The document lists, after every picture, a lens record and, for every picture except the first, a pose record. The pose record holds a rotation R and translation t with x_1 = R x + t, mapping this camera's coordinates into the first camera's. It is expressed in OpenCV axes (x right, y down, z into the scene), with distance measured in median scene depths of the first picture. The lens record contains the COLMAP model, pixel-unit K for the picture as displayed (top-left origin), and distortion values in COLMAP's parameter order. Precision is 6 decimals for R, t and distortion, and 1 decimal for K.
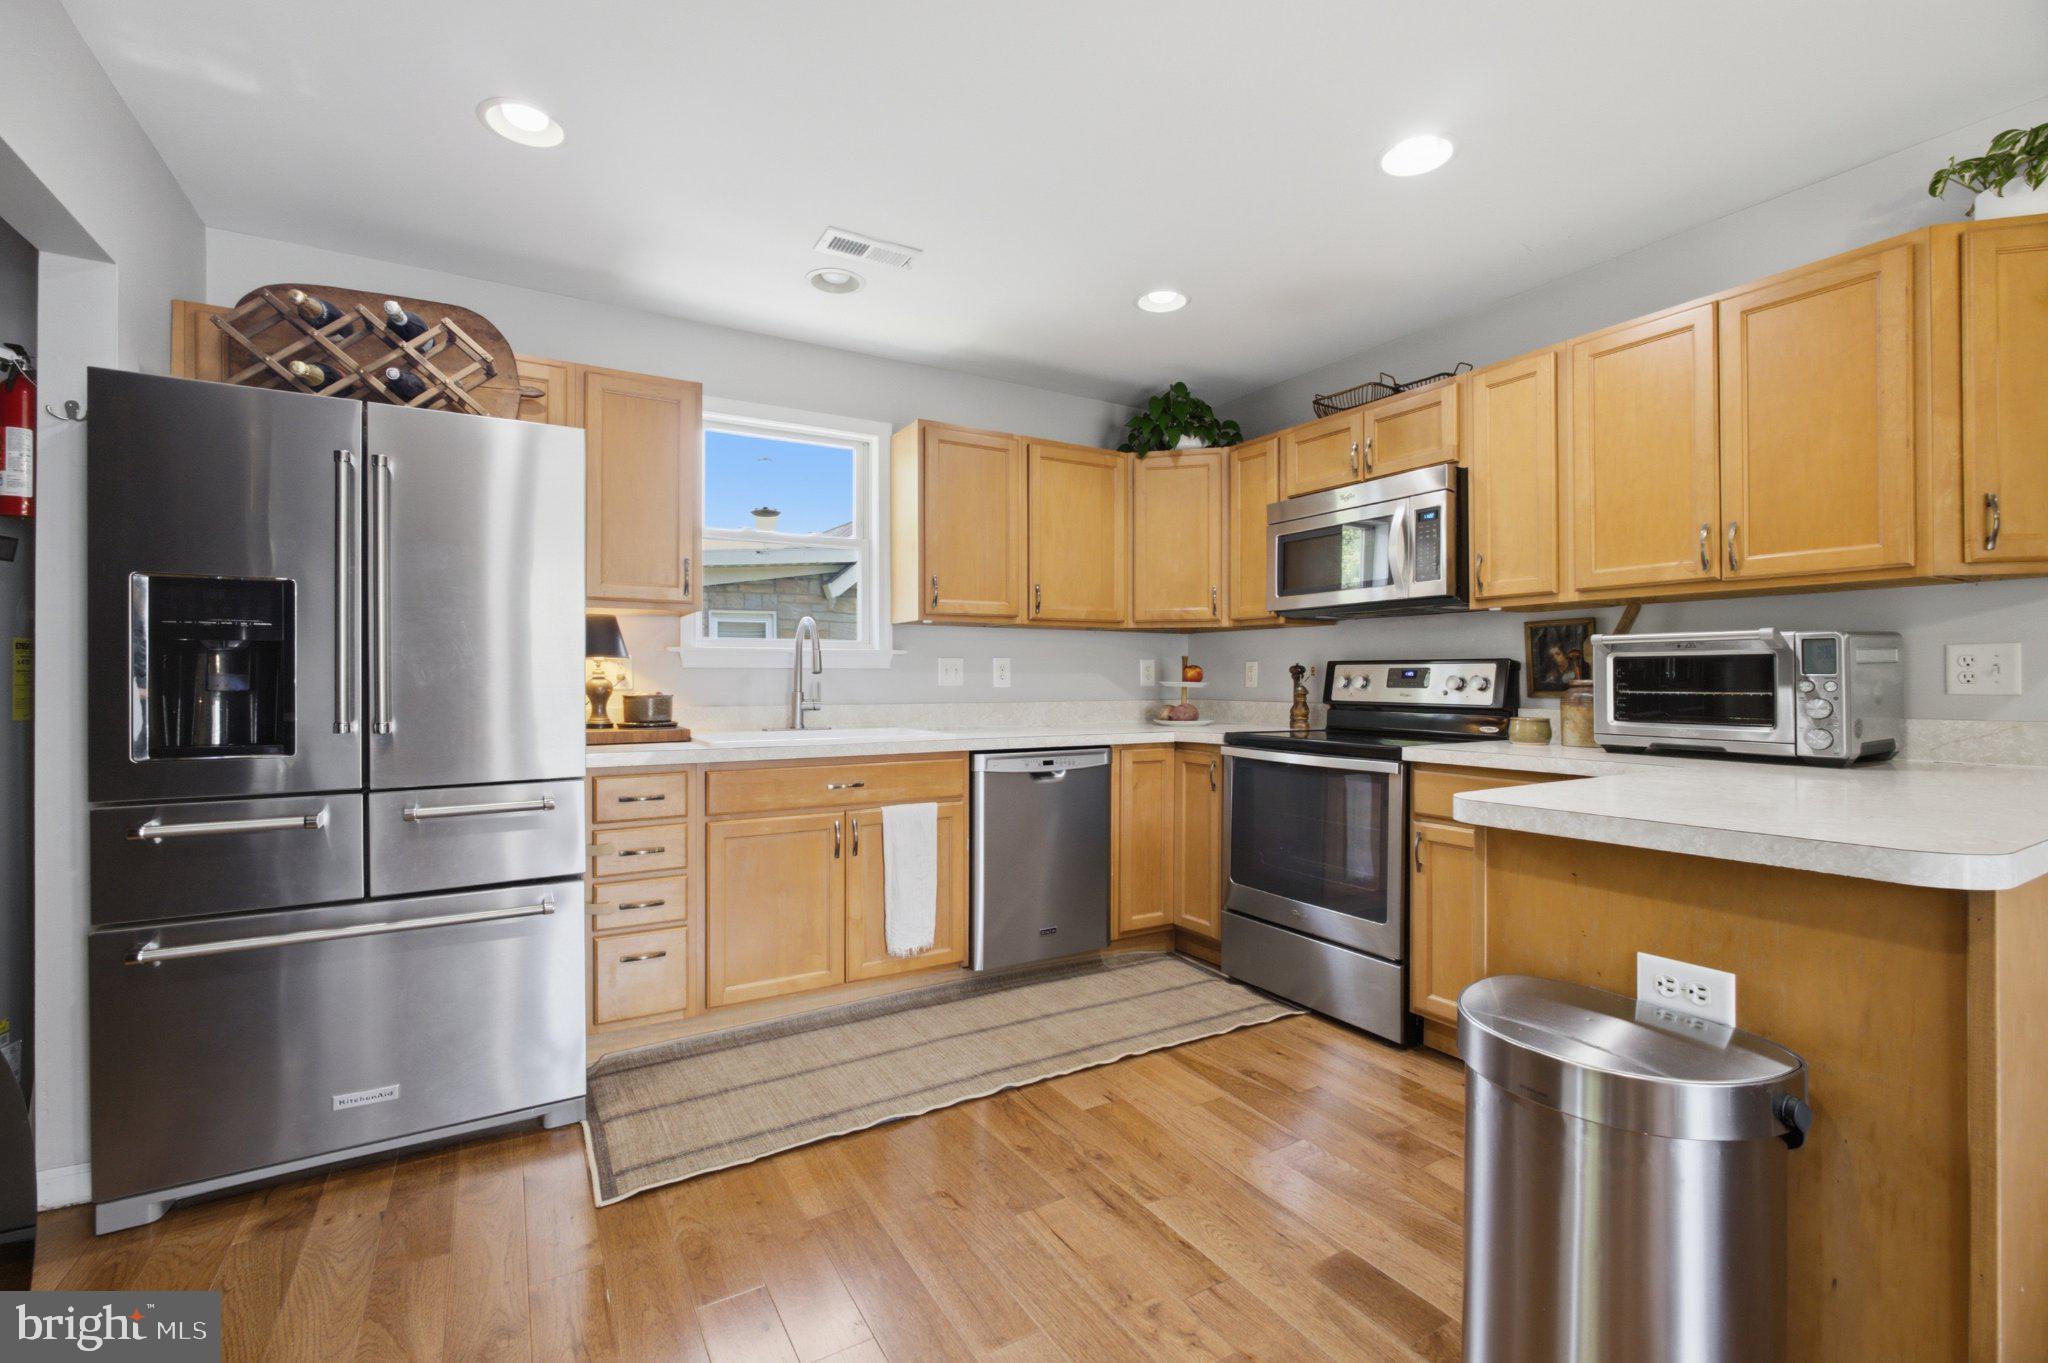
lens RADIAL K [[868.6, 0, 1024.0], [0, 868.6, 676.5], [0, 0, 1]] dist [-0.013638, 0.004167]
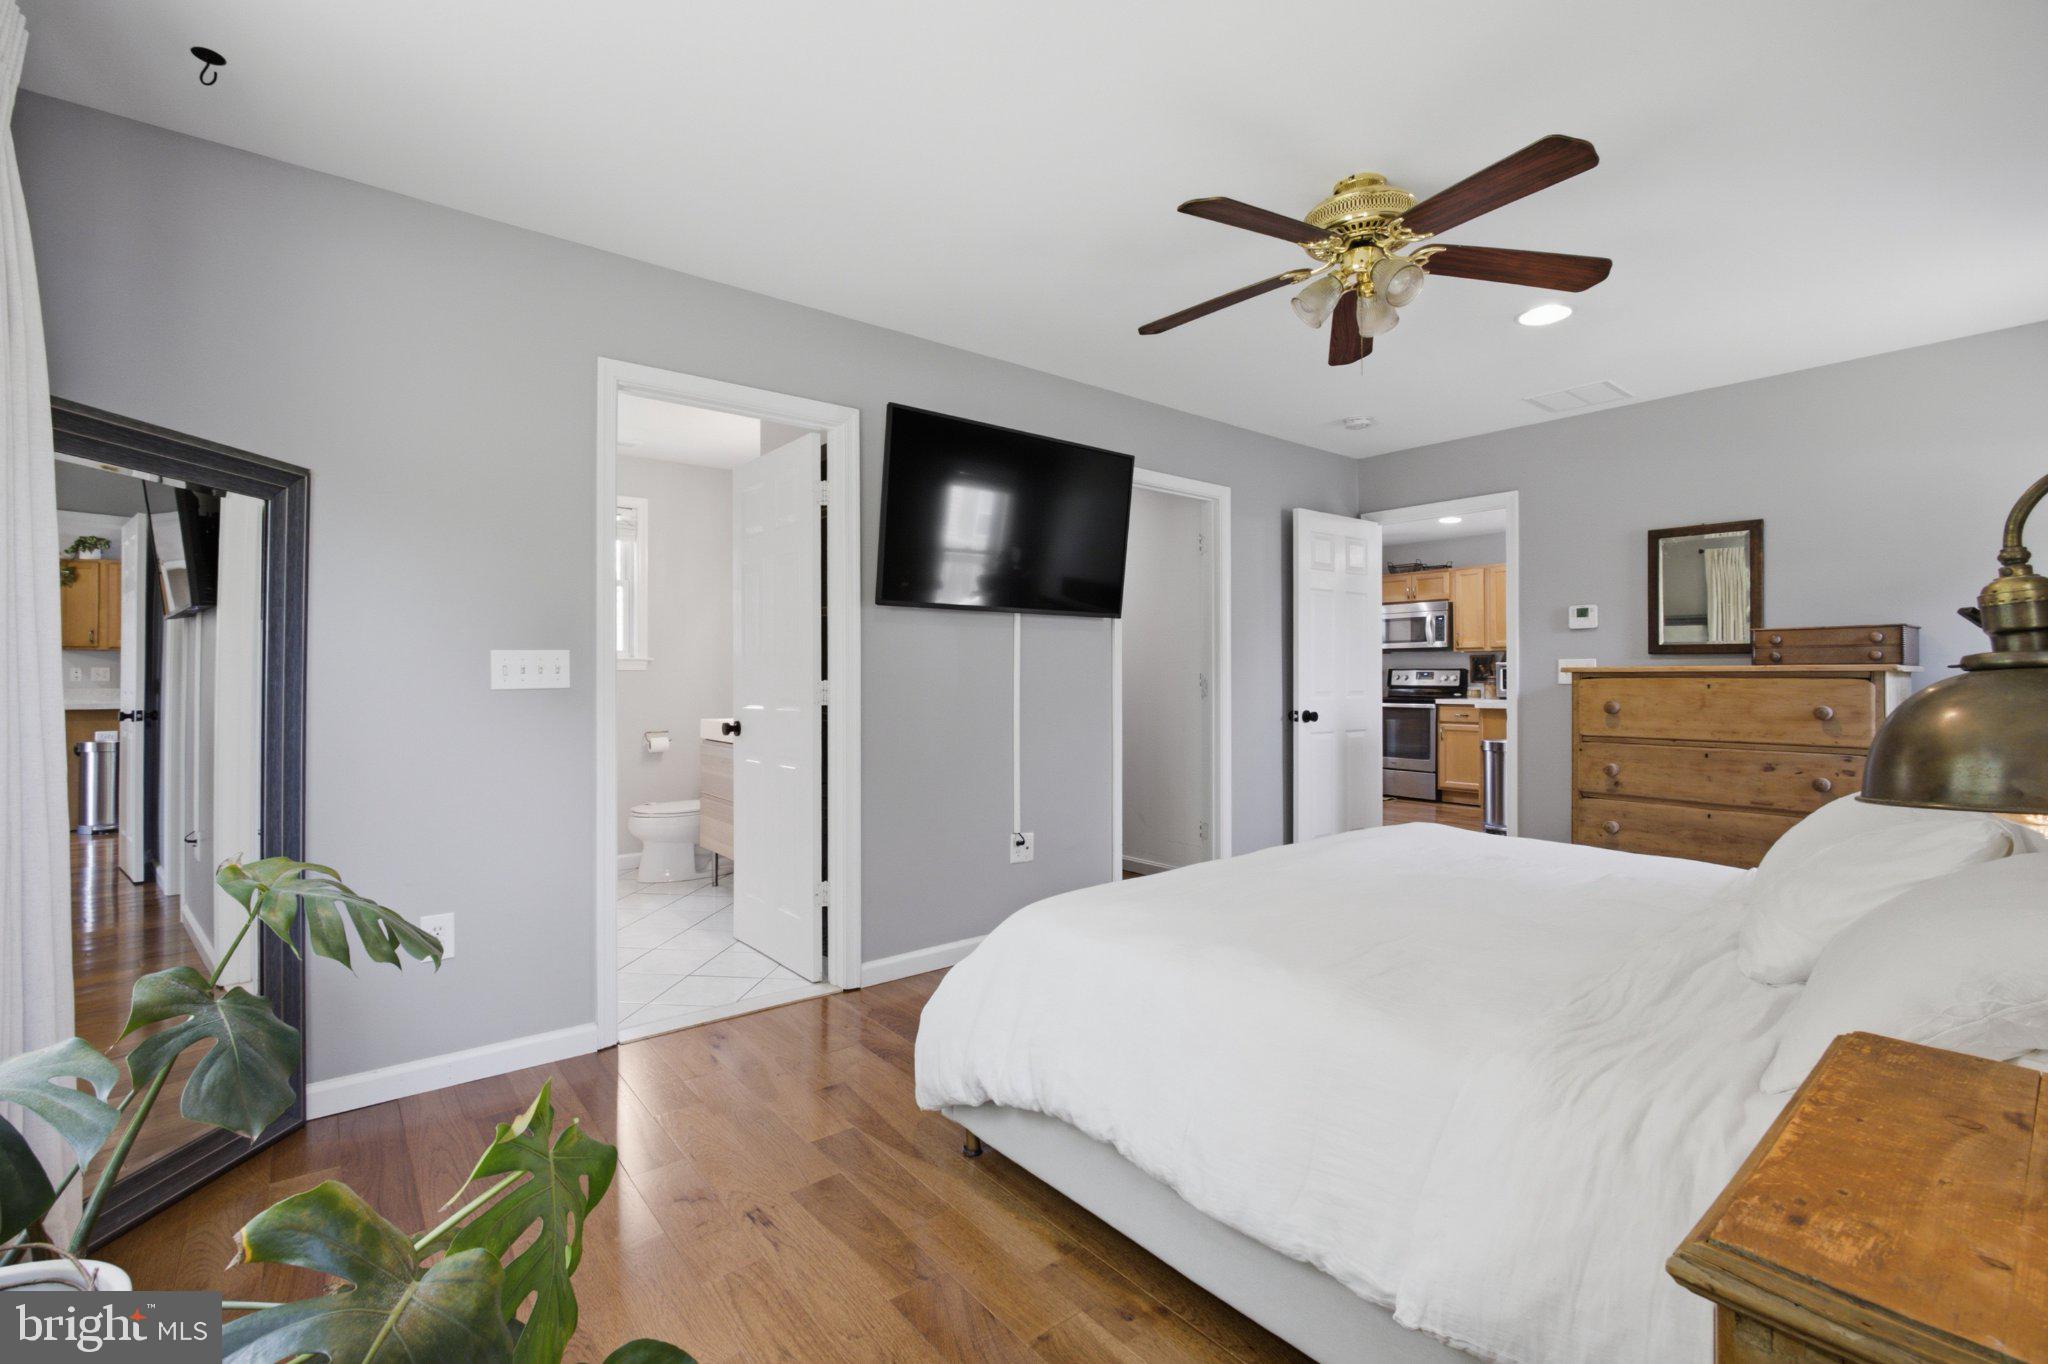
lens RADIAL K [[883.1, 0, 1024.8], [0, 883.1, 664.3], [0, 0, 1]] dist [-0.003867, -0.000179]
pose [[0.988500, 0.001918, 0.151206, -1.255085], [-0.000860, 0.999975, -0.007066, -0.013960], [-0.151216, 0.006855, 0.988477, -1.578746]]
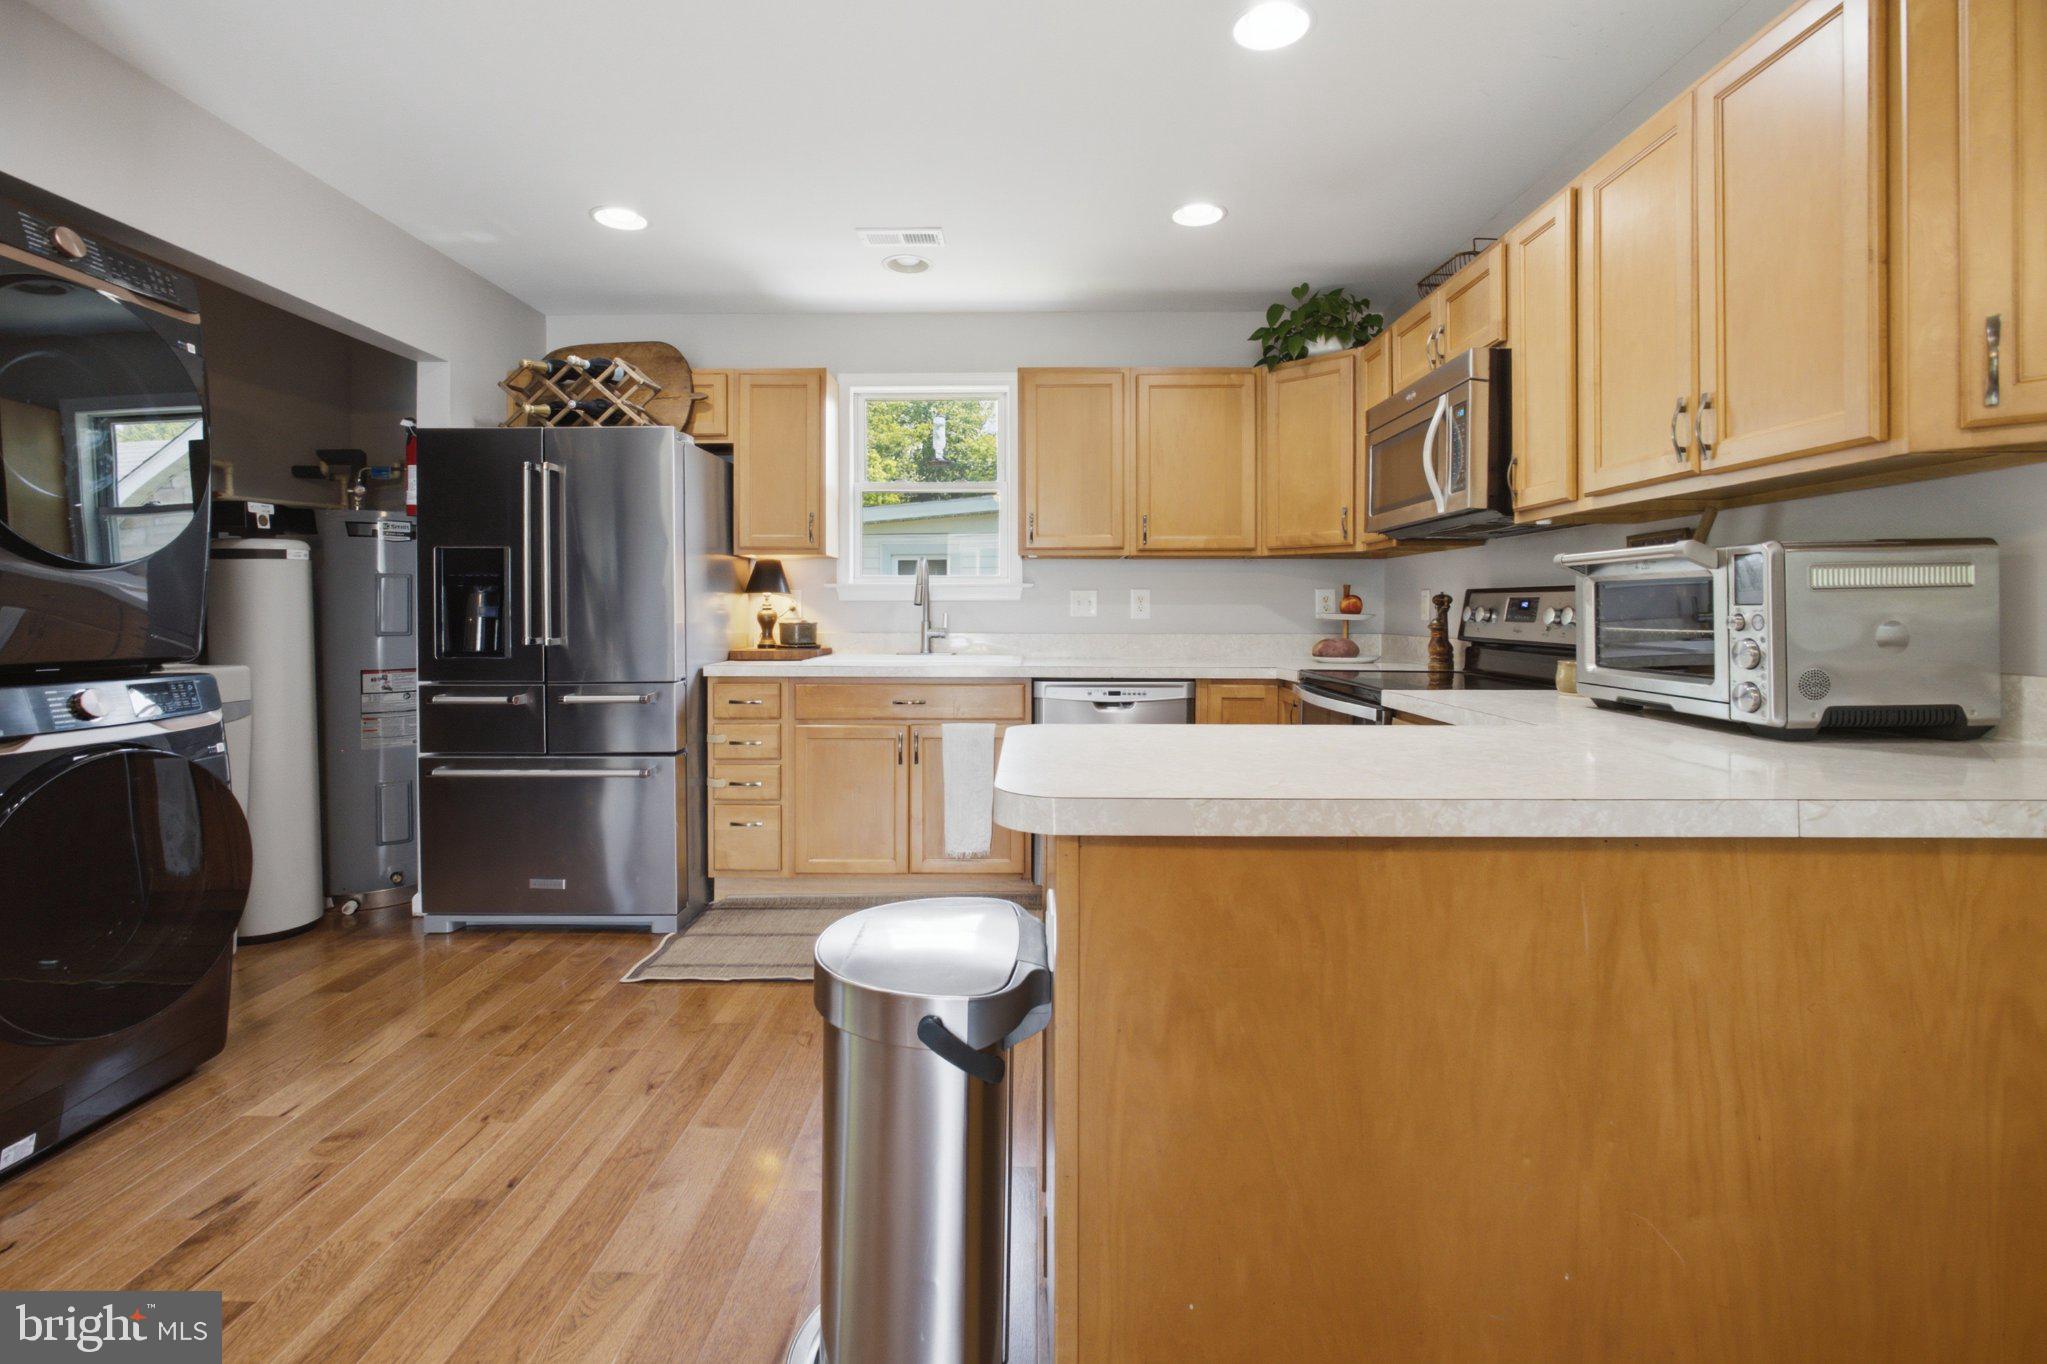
lens RADIAL K [[918.3, 0, 1022.7], [0, 918.3, 613.4], [0, 0, 1]] dist [-0.002727, -0.000149]
pose [[0.851544, 0.002837, -0.524276, 0.538386], [0.000445, 0.999981, 0.006134, -0.000181], [0.524284, -0.005457, 0.851526, 0.038387]]
